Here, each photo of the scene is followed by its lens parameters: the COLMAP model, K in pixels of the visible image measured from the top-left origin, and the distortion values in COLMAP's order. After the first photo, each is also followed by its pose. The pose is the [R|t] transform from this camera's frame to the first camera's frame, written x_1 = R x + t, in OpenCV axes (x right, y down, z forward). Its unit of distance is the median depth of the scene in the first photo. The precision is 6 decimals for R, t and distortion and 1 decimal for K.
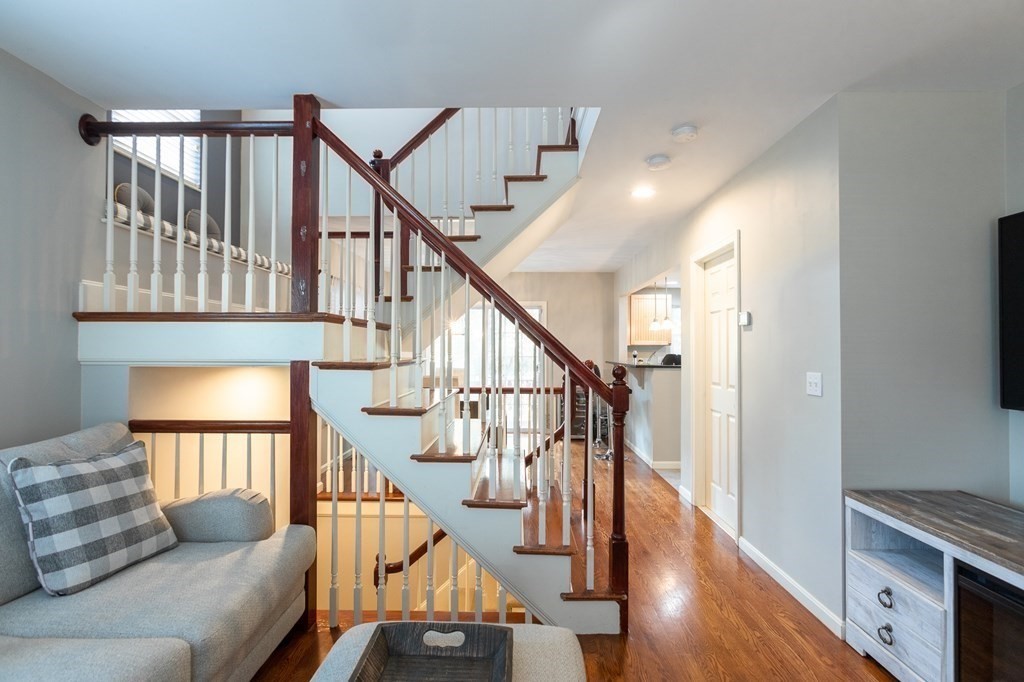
lens RADIAL K [[483.3, 0, 510.7], [0, 483.3, 341.0], [0, 0, 1]] dist [-0.003204, 0.000916]
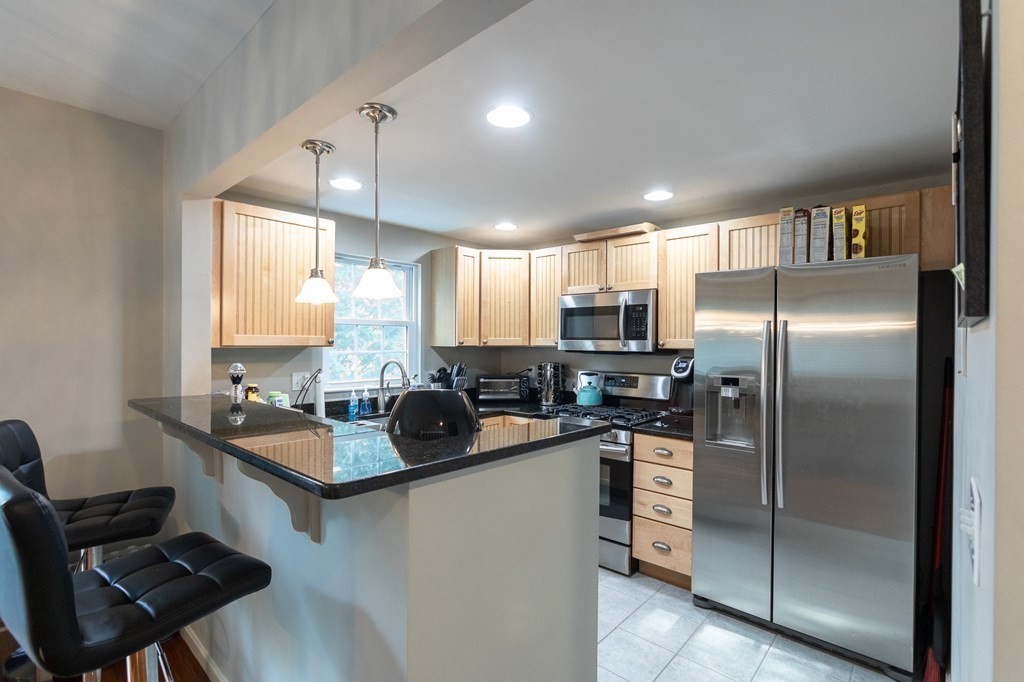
lens RADIAL K [[483.3, 0, 508.3], [0, 483.3, 338.2], [0, 0, 1]] dist [-0.003204, 0.000916]
pose [[0.657757, 0.003895, 0.753220, 0.123611], [-0.011238, 0.999926, 0.004643, -0.001125], [-0.753146, -0.011519, 0.657752, 0.621624]]
